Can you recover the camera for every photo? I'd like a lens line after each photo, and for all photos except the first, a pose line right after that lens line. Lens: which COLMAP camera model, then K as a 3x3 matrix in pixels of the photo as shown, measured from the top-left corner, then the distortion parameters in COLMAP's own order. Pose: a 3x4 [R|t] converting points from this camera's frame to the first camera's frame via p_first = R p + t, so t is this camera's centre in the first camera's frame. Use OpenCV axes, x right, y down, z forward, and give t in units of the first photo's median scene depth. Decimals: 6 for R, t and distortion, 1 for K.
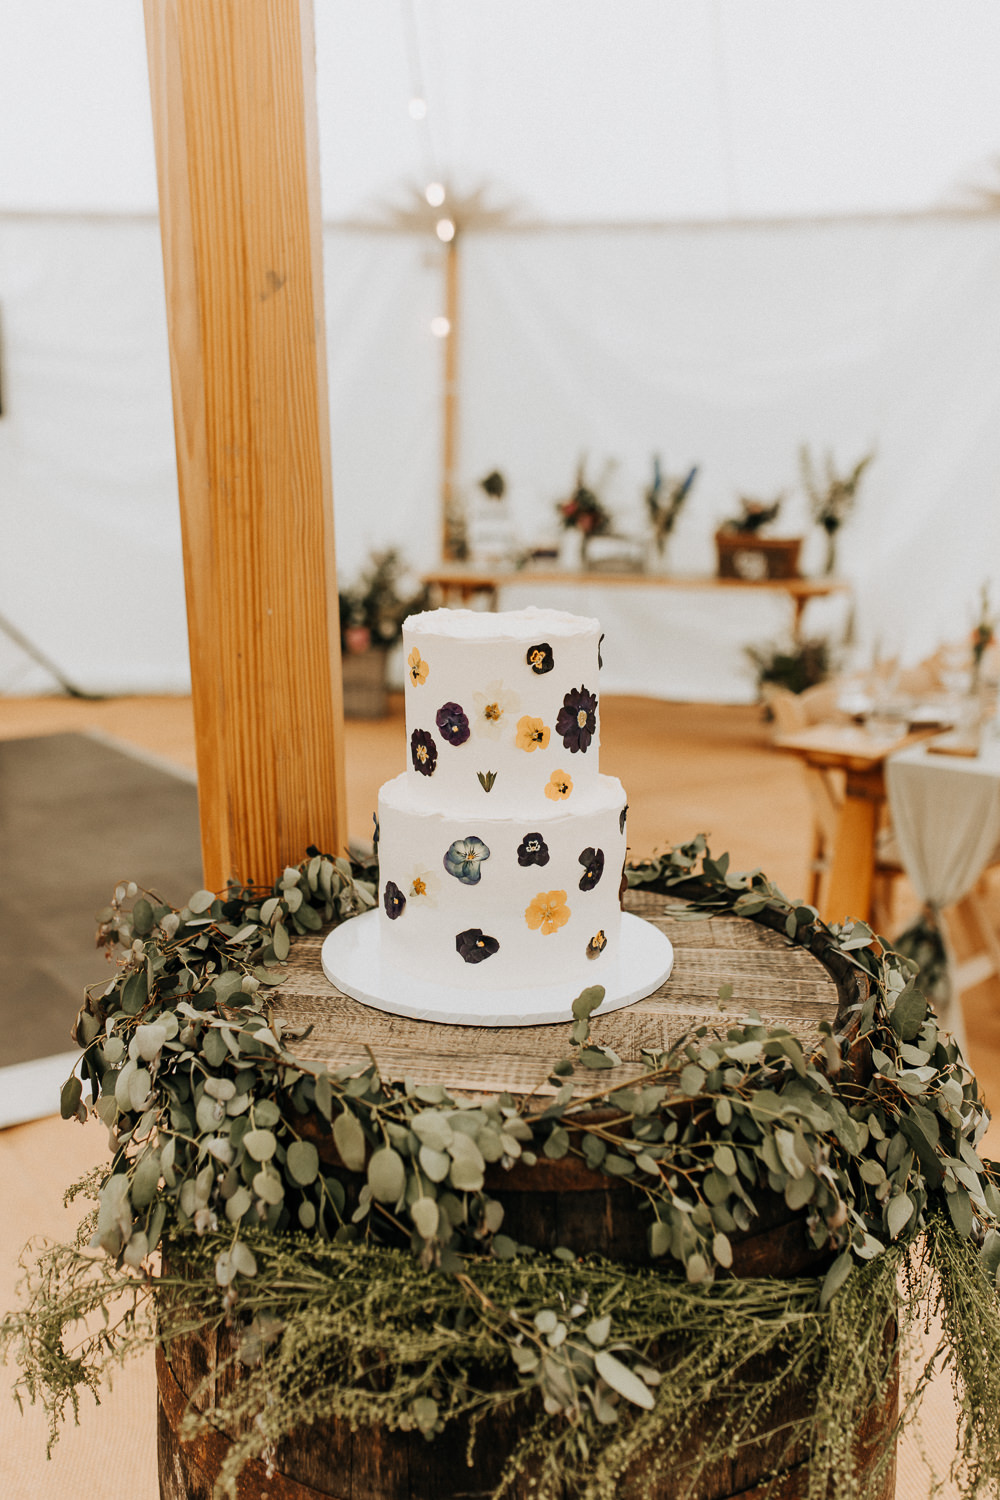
lens RADIAL K [[1494.0, 0, 504.2], [0, 1494.0, 753.4], [0, 0, 1]] dist [0.000174, 0.000000]
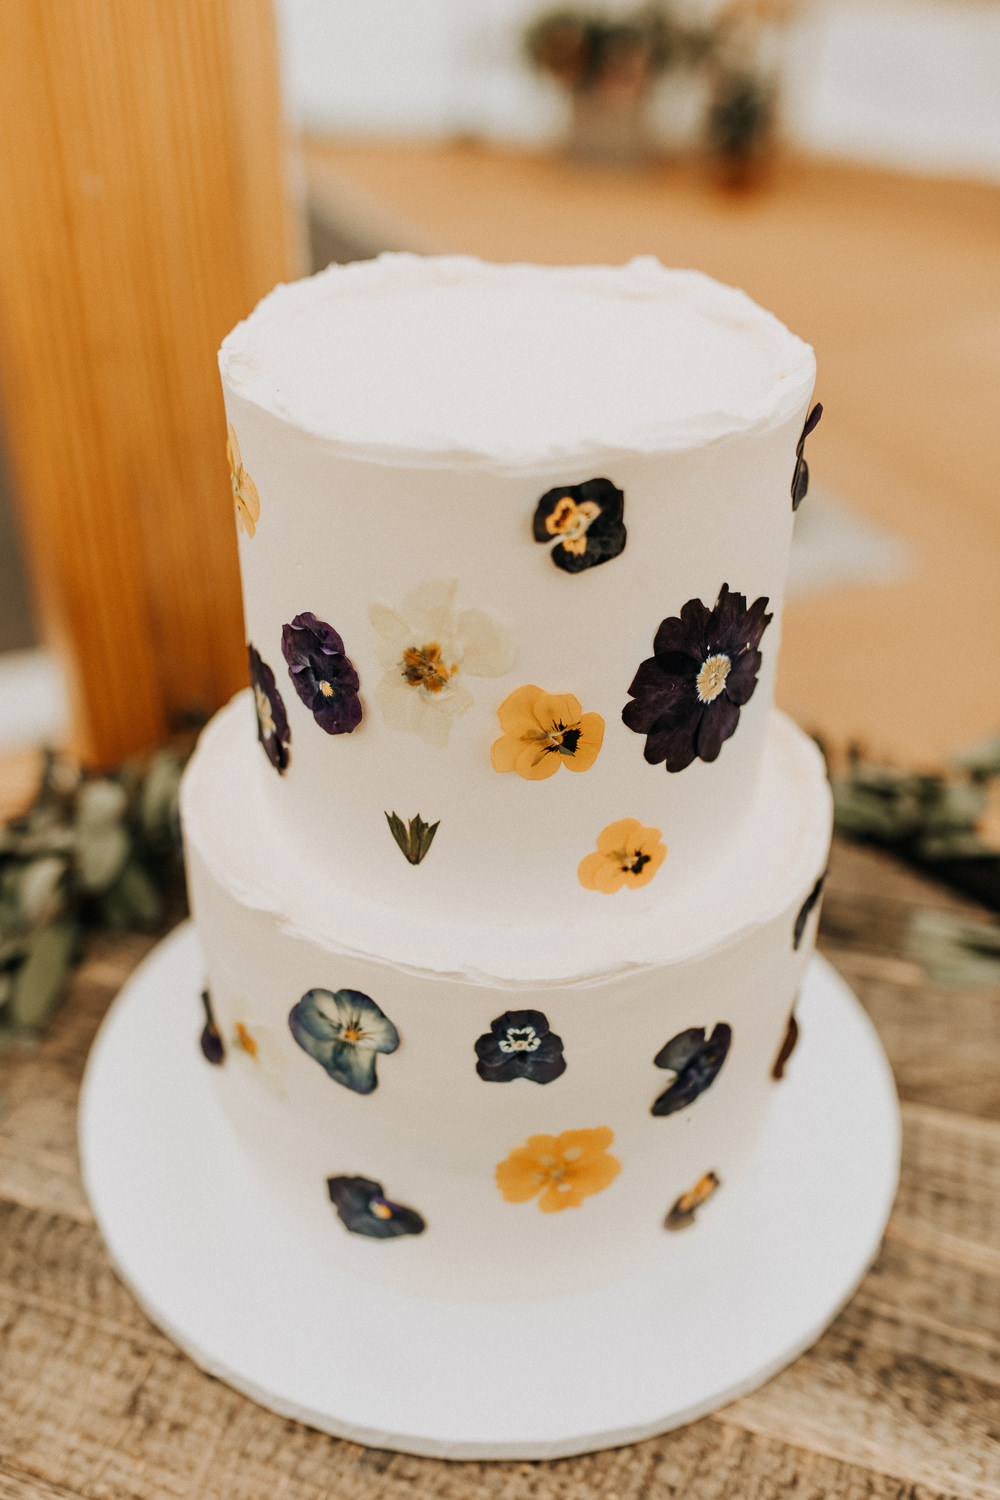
lens RADIAL K [[1494.0, 0, 491.4], [0, 1494.0, 741.2], [0, 0, 1]] dist [0.000174, 0.000000]
pose [[0.978392, 0.125168, -0.164564, 0.061600], [-0.059051, 0.931943, 0.357764, -0.129243], [0.198145, -0.340316, 0.919197, 0.689848]]
